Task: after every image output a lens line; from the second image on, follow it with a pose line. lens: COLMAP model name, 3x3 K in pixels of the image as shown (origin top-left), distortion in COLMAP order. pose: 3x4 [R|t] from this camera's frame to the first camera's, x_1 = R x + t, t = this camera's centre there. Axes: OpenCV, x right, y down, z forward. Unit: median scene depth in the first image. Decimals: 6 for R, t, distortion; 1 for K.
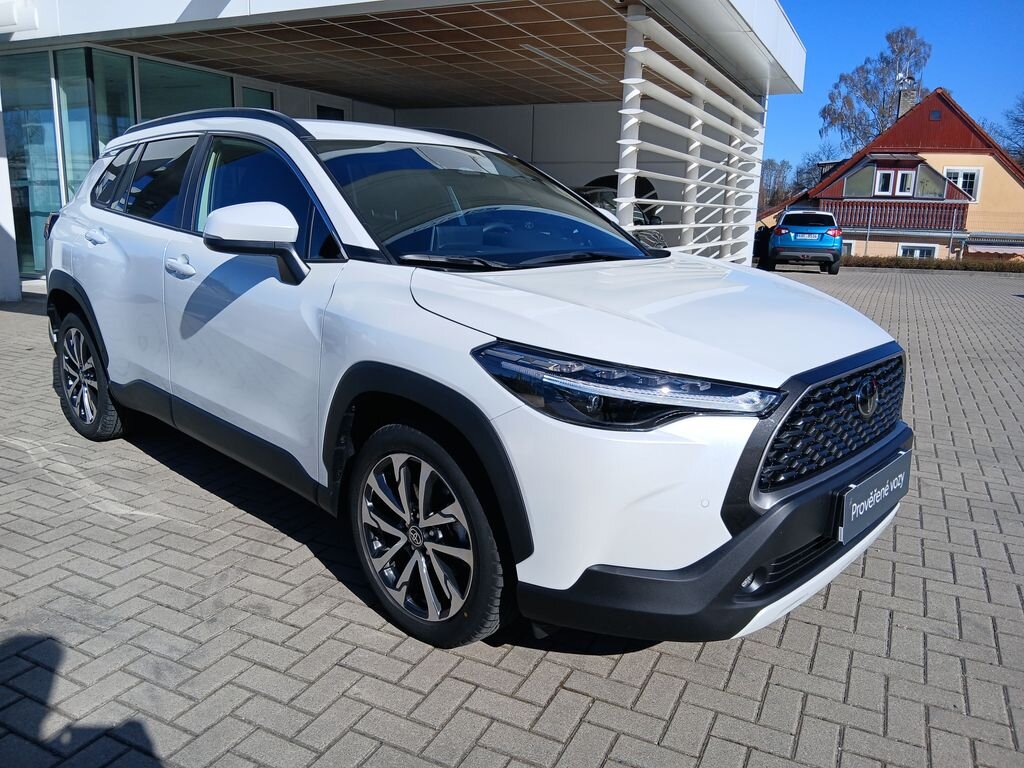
lens RADIAL K [[765.5, 0, 507.9], [0, 765.5, 383.9], [0, 0, 1]] dist [0.049178, -0.060868]
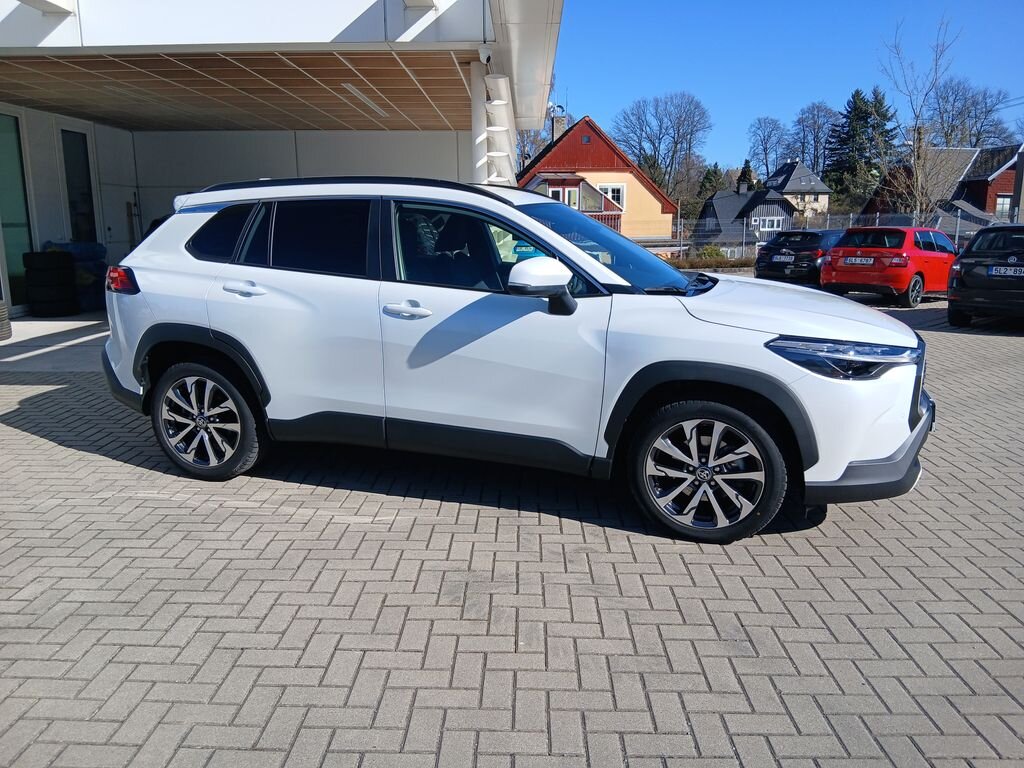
lens RADIAL K [[765.5, 0, 513.7], [0, 765.5, 385.1], [0, 0, 1]] dist [0.049178, -0.060868]
pose [[0.912433, -0.113950, 0.393041, -0.858204], [0.120805, 0.992649, 0.007341, -0.024652], [-0.390988, 0.040784, 0.919492, -0.200401]]
